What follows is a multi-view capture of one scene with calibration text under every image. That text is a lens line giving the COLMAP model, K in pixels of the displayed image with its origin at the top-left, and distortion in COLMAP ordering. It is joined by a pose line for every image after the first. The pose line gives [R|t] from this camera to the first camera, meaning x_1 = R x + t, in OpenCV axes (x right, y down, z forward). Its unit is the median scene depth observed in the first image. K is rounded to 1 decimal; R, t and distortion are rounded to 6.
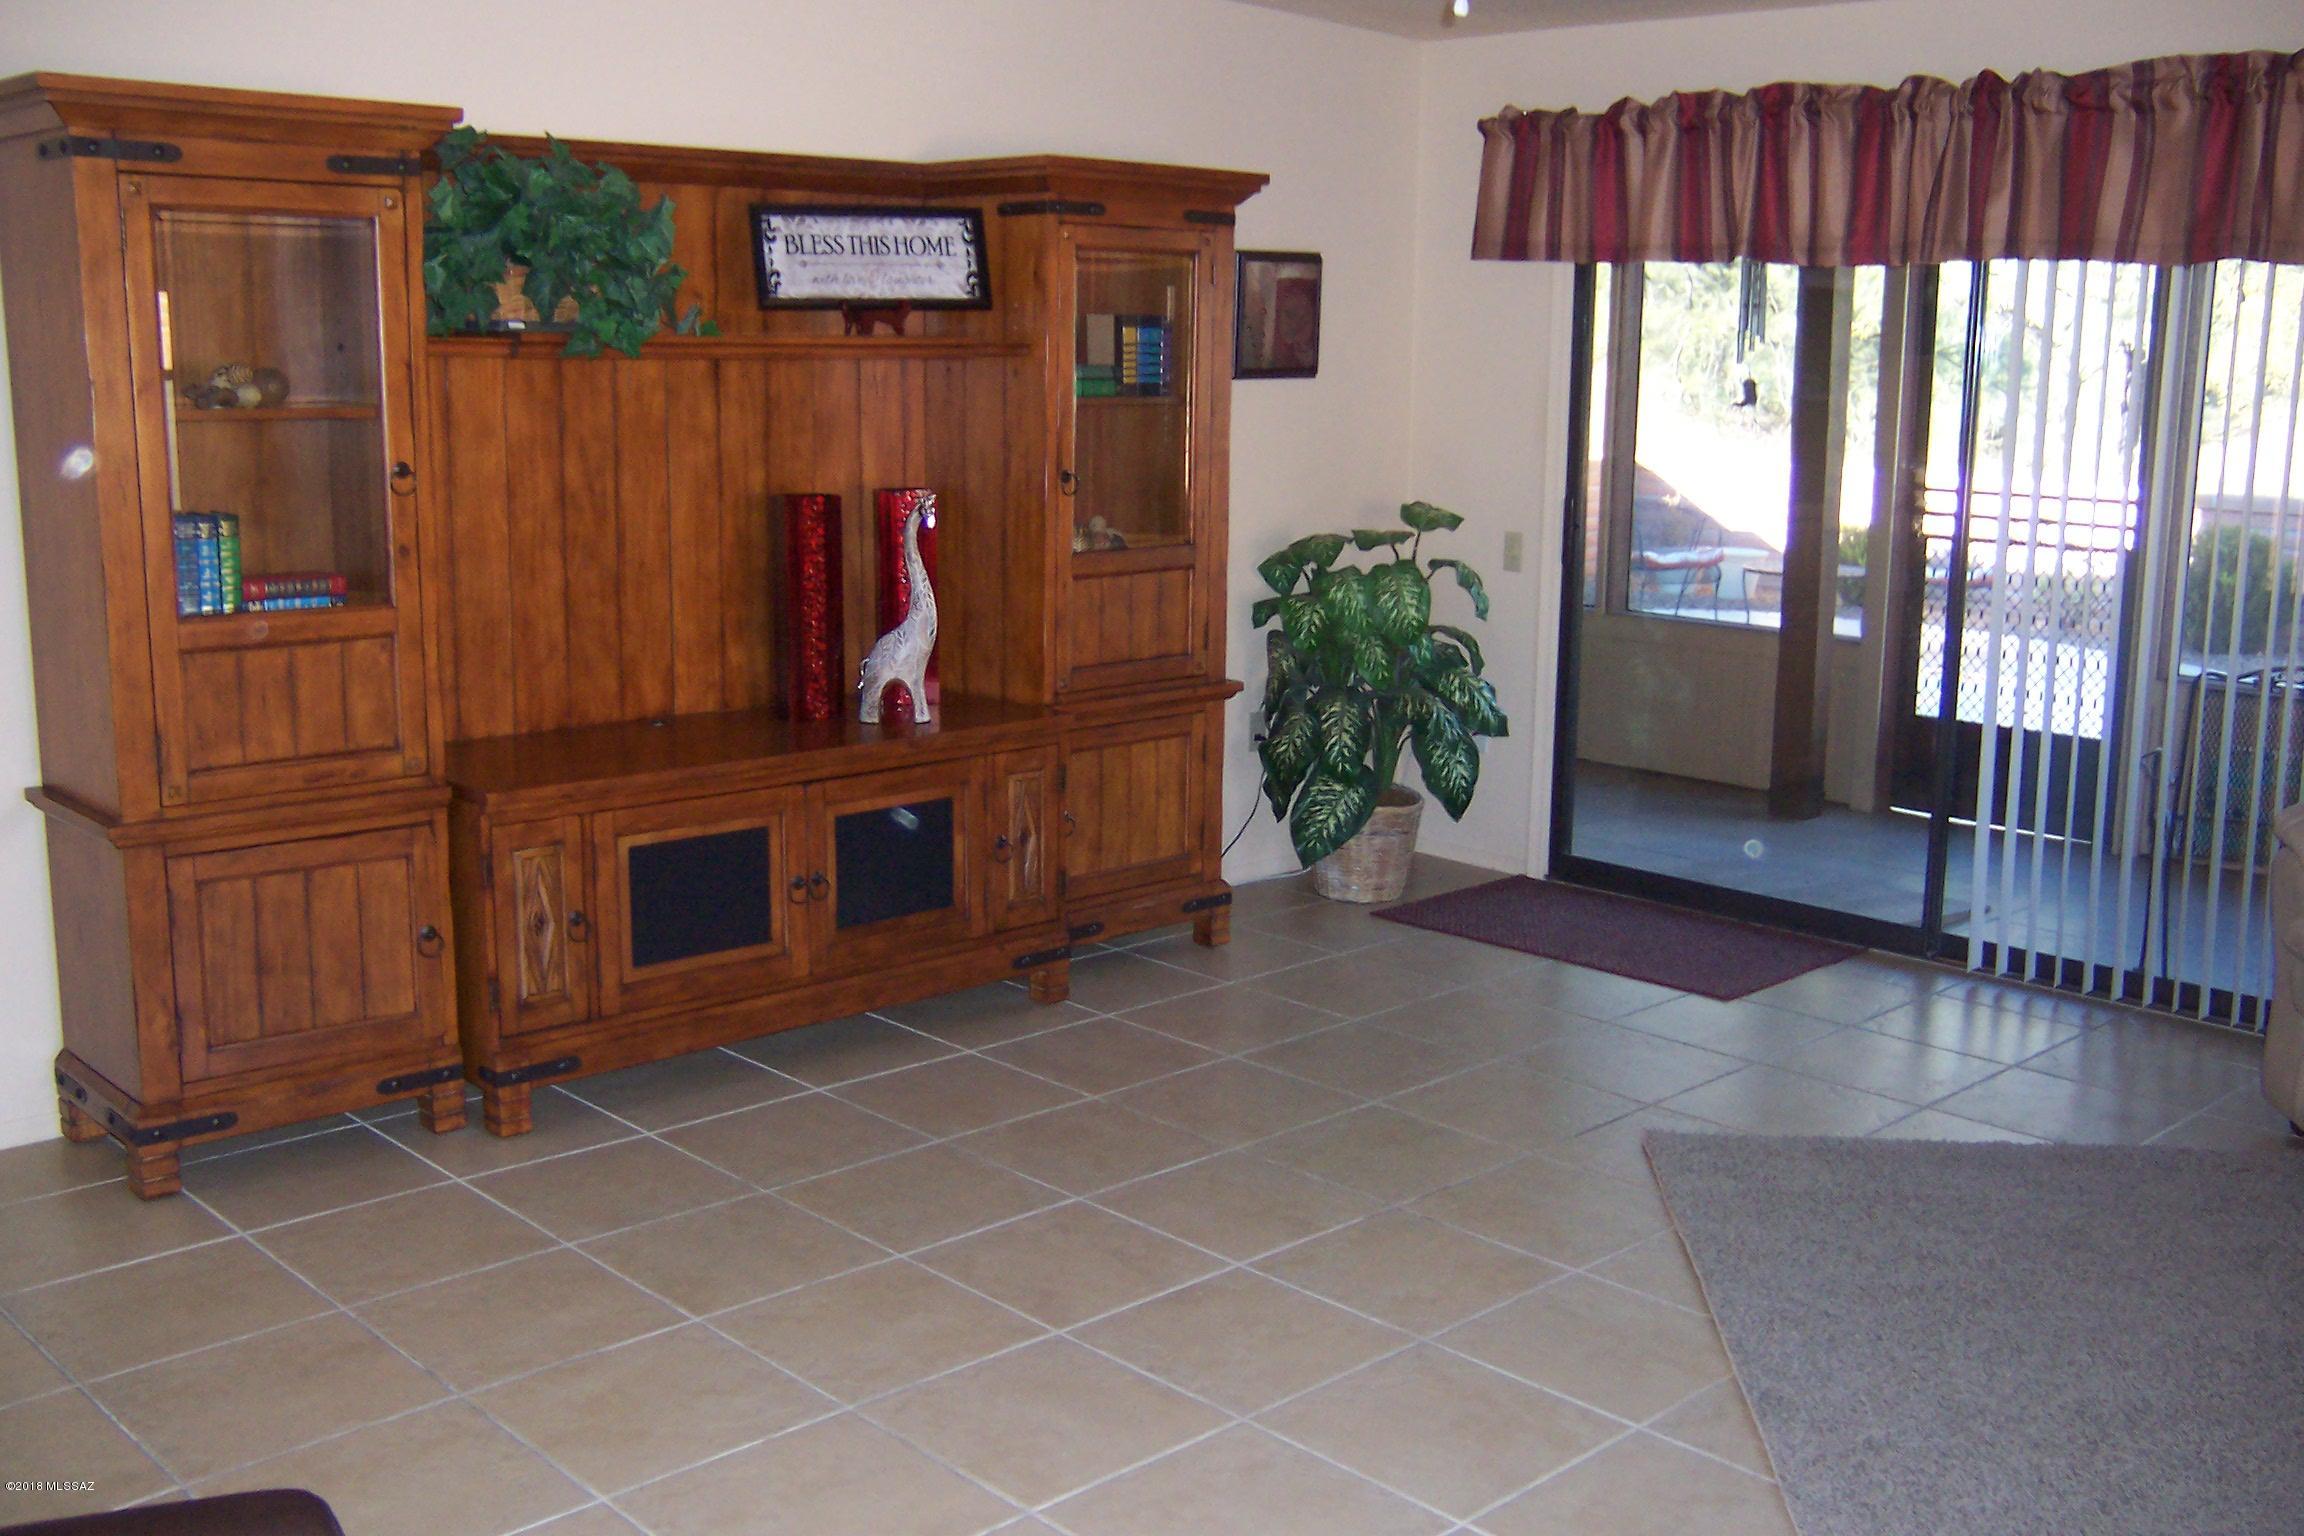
lens RADIAL K [[2264.7, 0, 1160.3], [0, 2264.7, 770.9], [0, 0, 1]] dist [-0.146346, 0.233494]
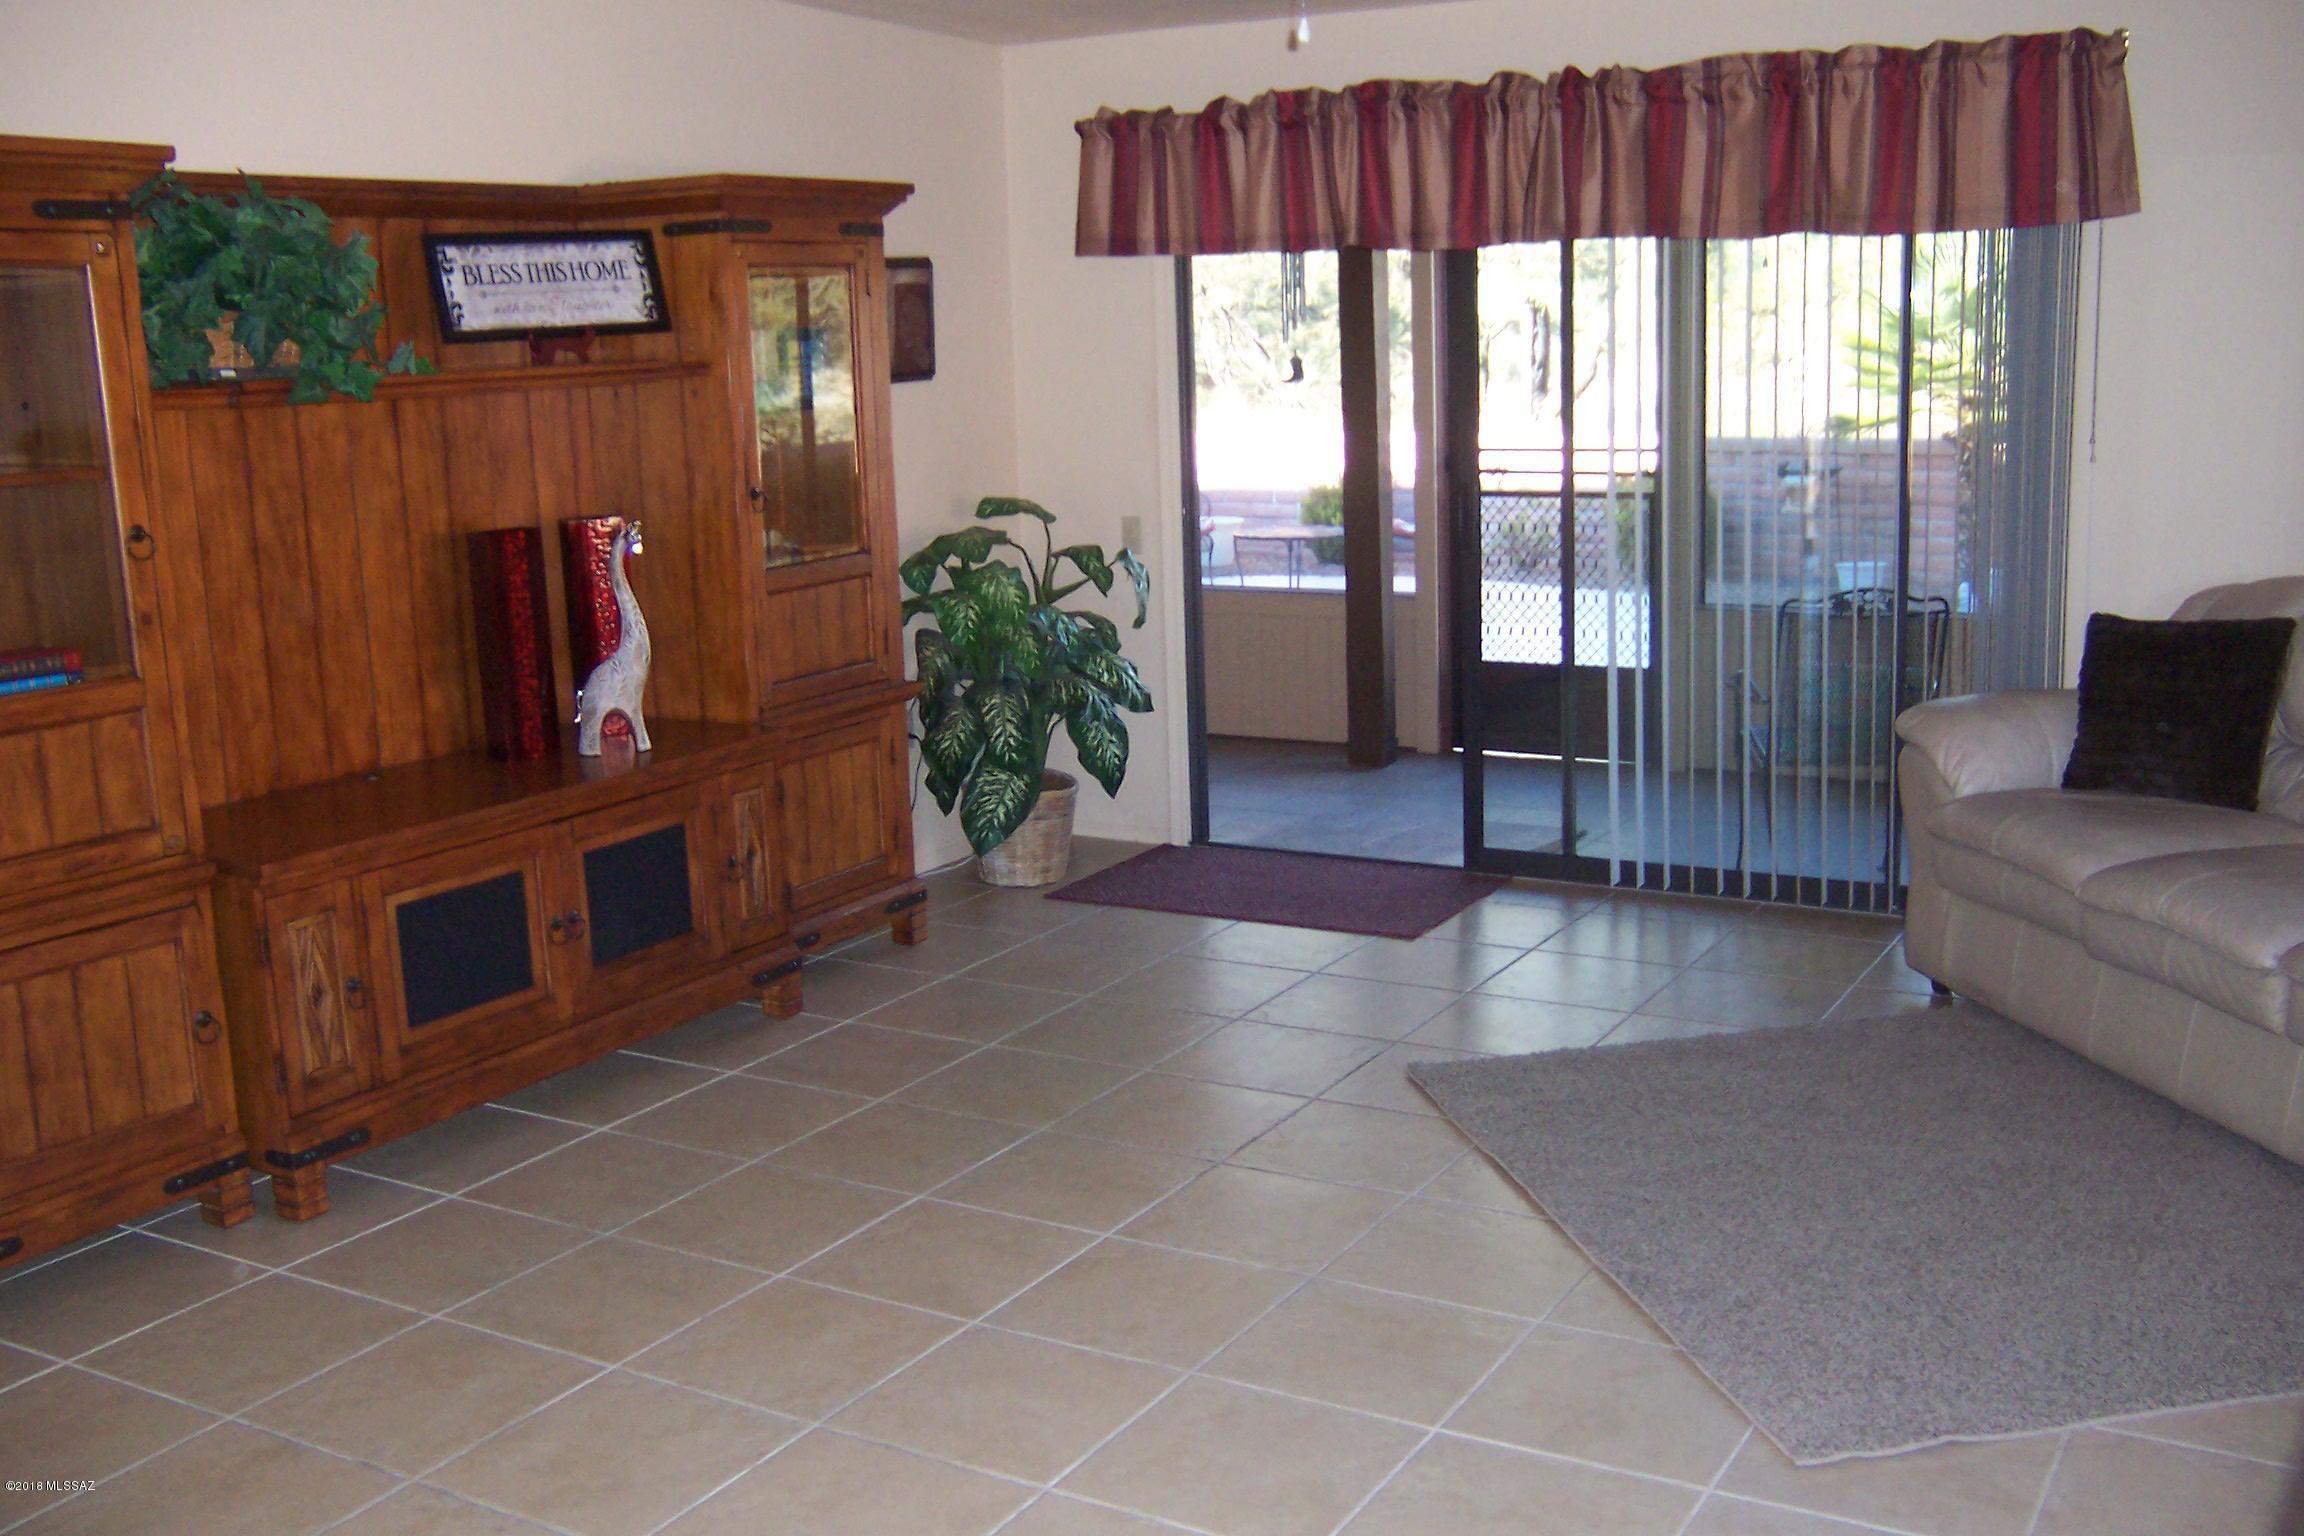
lens RADIAL K [[2264.7, 0, 1160.3], [0, 2264.7, 770.9], [0, 0, 1]] dist [-0.146346, 0.233494]
pose [[0.962069, -0.096912, 0.255011, -0.141143], [0.095558, 0.995266, 0.017724, -0.008377], [-0.255522, 0.007317, 0.966776, -0.012945]]
